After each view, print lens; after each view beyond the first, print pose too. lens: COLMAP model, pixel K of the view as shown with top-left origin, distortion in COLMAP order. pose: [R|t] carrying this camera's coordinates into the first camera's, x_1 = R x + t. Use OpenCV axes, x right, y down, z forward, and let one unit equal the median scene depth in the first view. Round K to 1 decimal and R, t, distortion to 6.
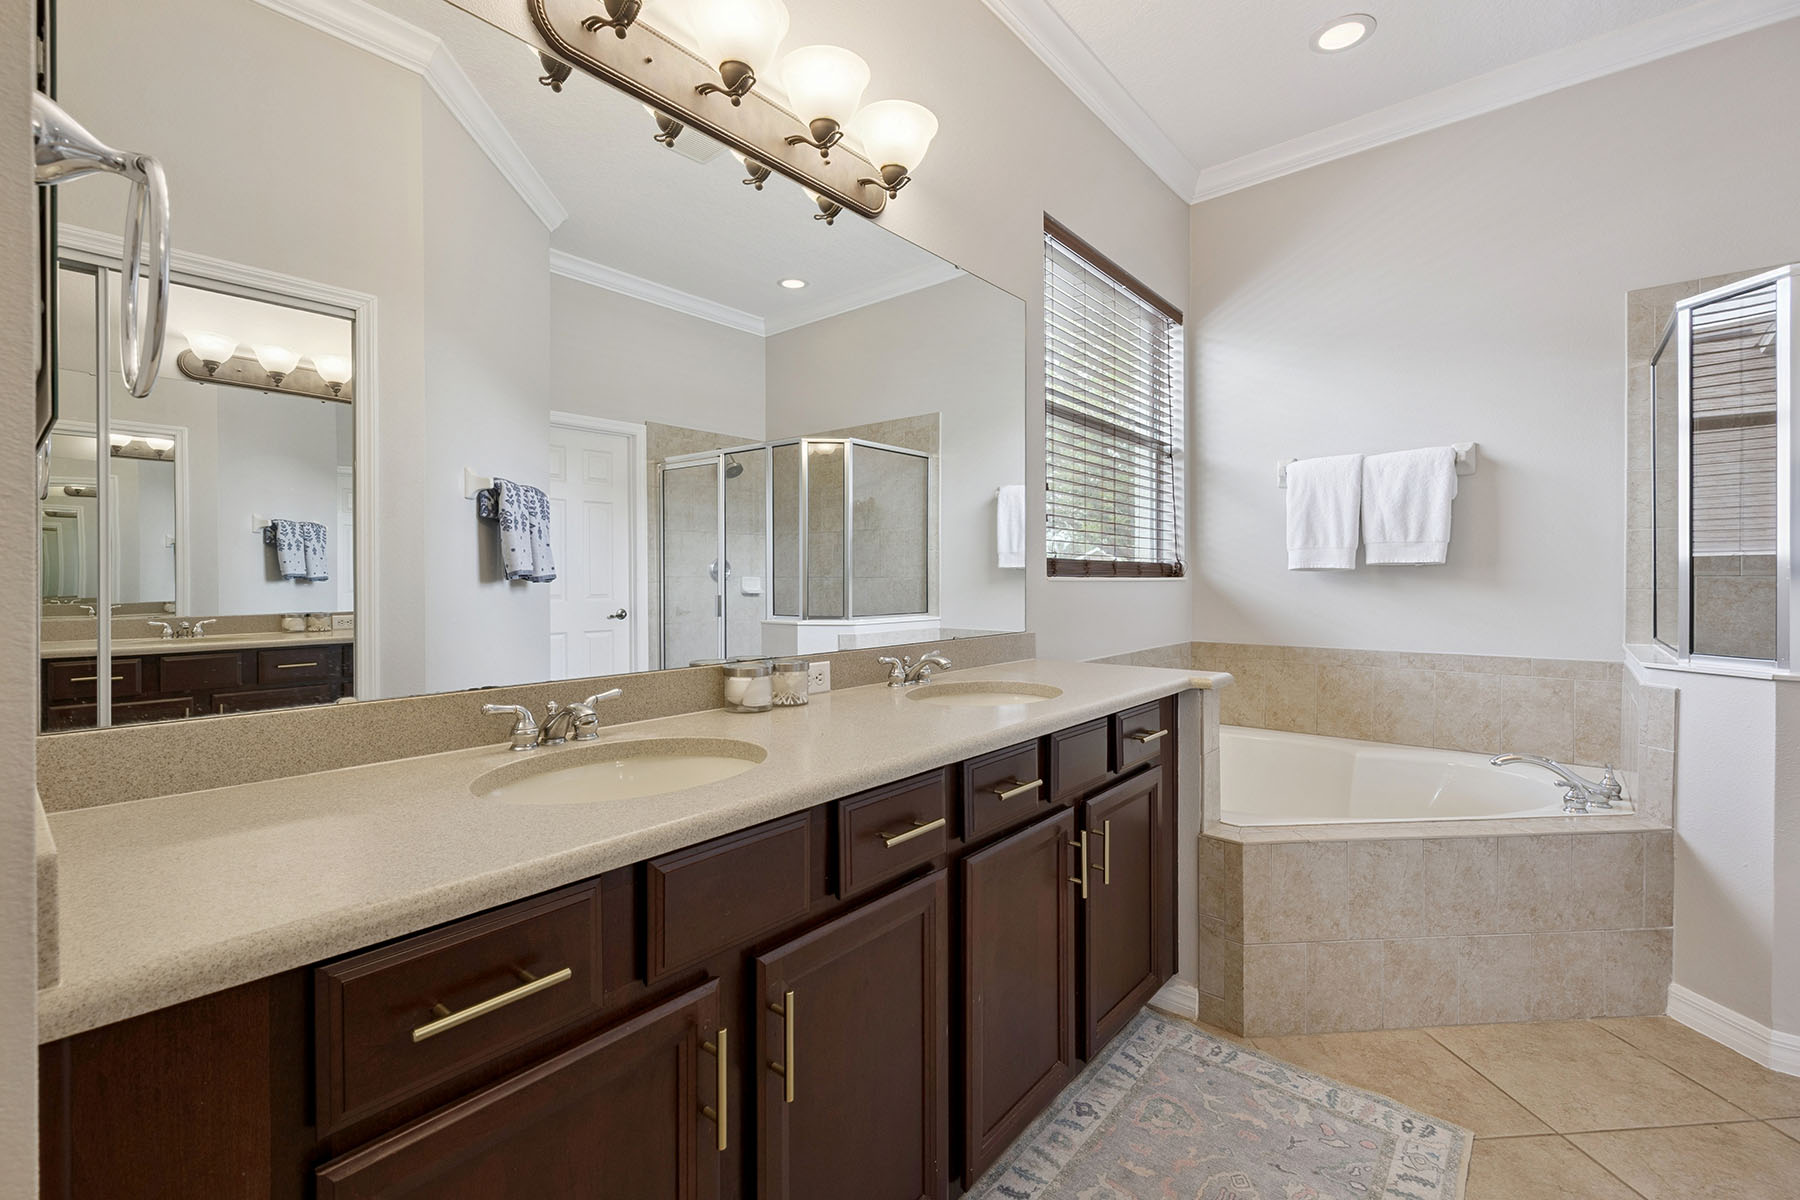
lens RADIAL K [[786.3, 0, 894.0], [0, 786.3, 605.4], [0, 0, 1]] dist [-0.003102, -0.000905]
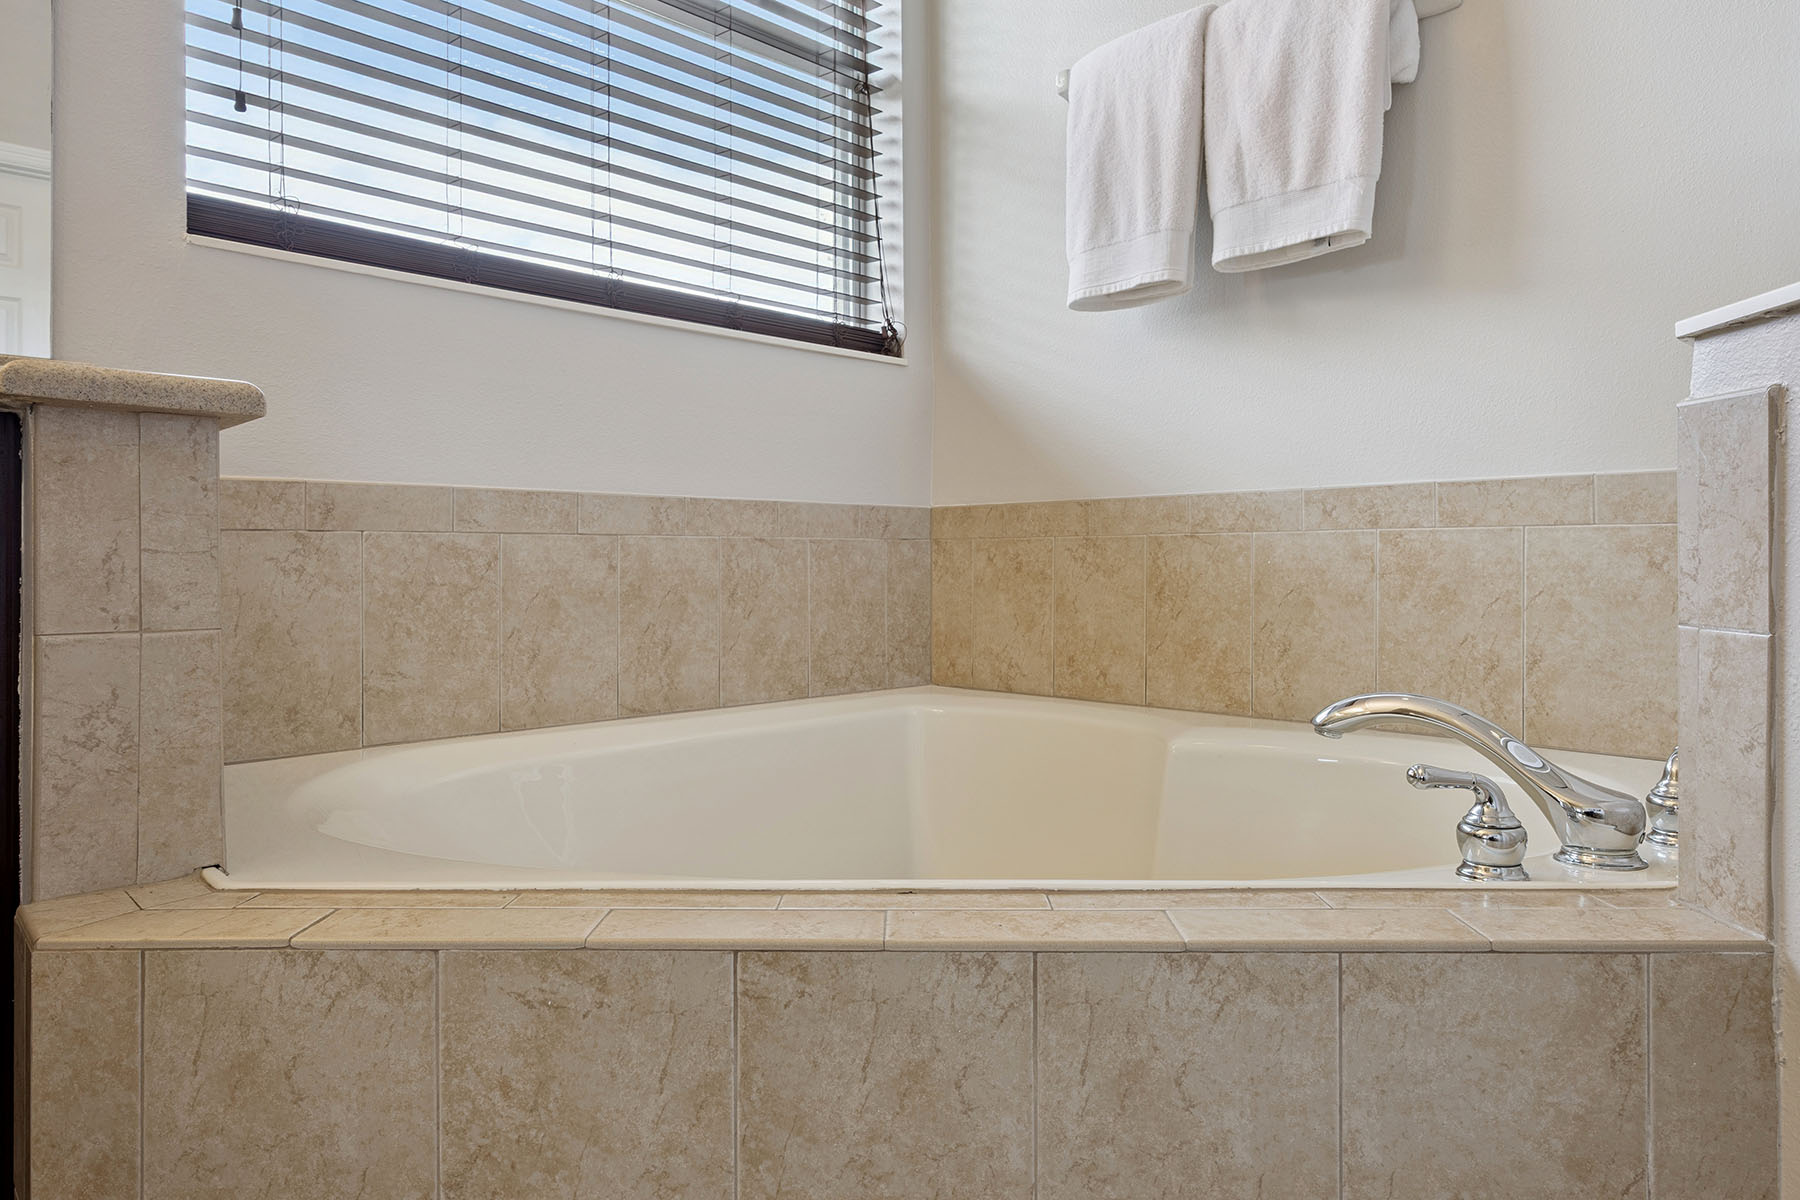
lens RADIAL K [[1173.4, 0, 903.5], [0, 1173.4, 582.9], [0, 0, 1]] dist [-0.006835, 0.002106]
pose [[0.996535, 0.003966, -0.083074, 0.511696], [-0.005175, 0.999884, -0.014346, 0.120716], [0.083008, 0.014726, 0.996440, 0.410251]]
